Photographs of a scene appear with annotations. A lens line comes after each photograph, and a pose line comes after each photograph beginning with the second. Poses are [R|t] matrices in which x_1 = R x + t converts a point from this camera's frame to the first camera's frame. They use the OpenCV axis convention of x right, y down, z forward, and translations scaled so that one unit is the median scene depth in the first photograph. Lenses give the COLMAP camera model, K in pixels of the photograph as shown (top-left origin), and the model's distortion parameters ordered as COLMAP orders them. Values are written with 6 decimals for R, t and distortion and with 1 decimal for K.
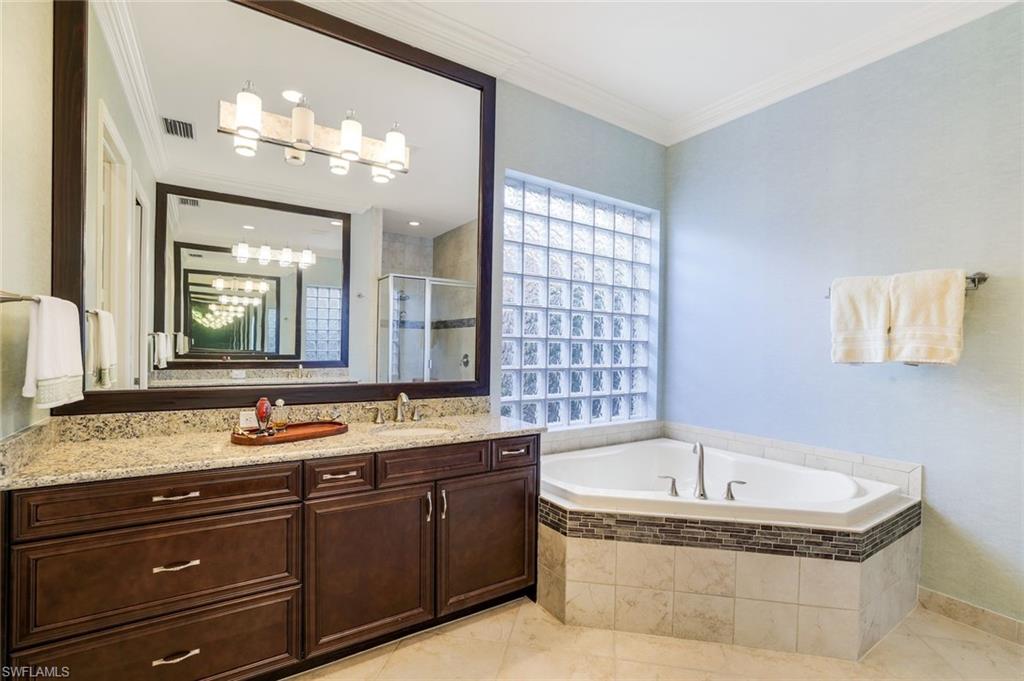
lens RADIAL K [[442.9, 0, 499.1], [0, 442.9, 365.2], [0, 0, 1]] dist [0.017438, 0.000459]
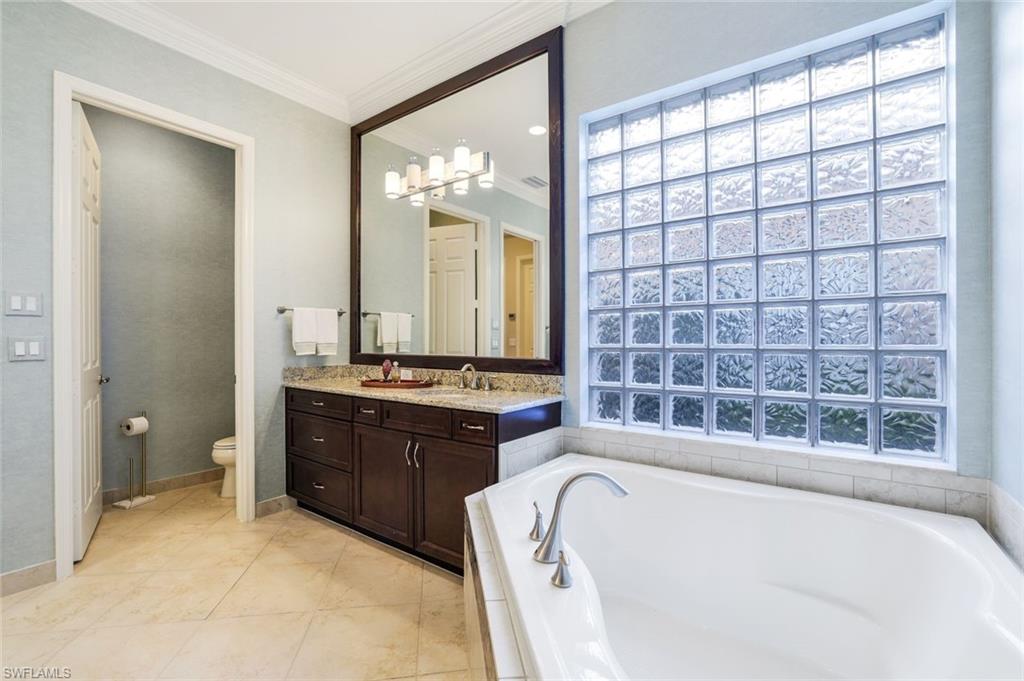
lens RADIAL K [[442.9, 0, 510.7], [0, 442.9, 334.9], [0, 0, 1]] dist [0.017438, 0.000459]
pose [[0.389608, -0.005132, -0.920967, 0.800741], [-0.008473, 0.999922, -0.009157, -0.006065], [0.920942, 0.011371, 0.389534, 0.566659]]
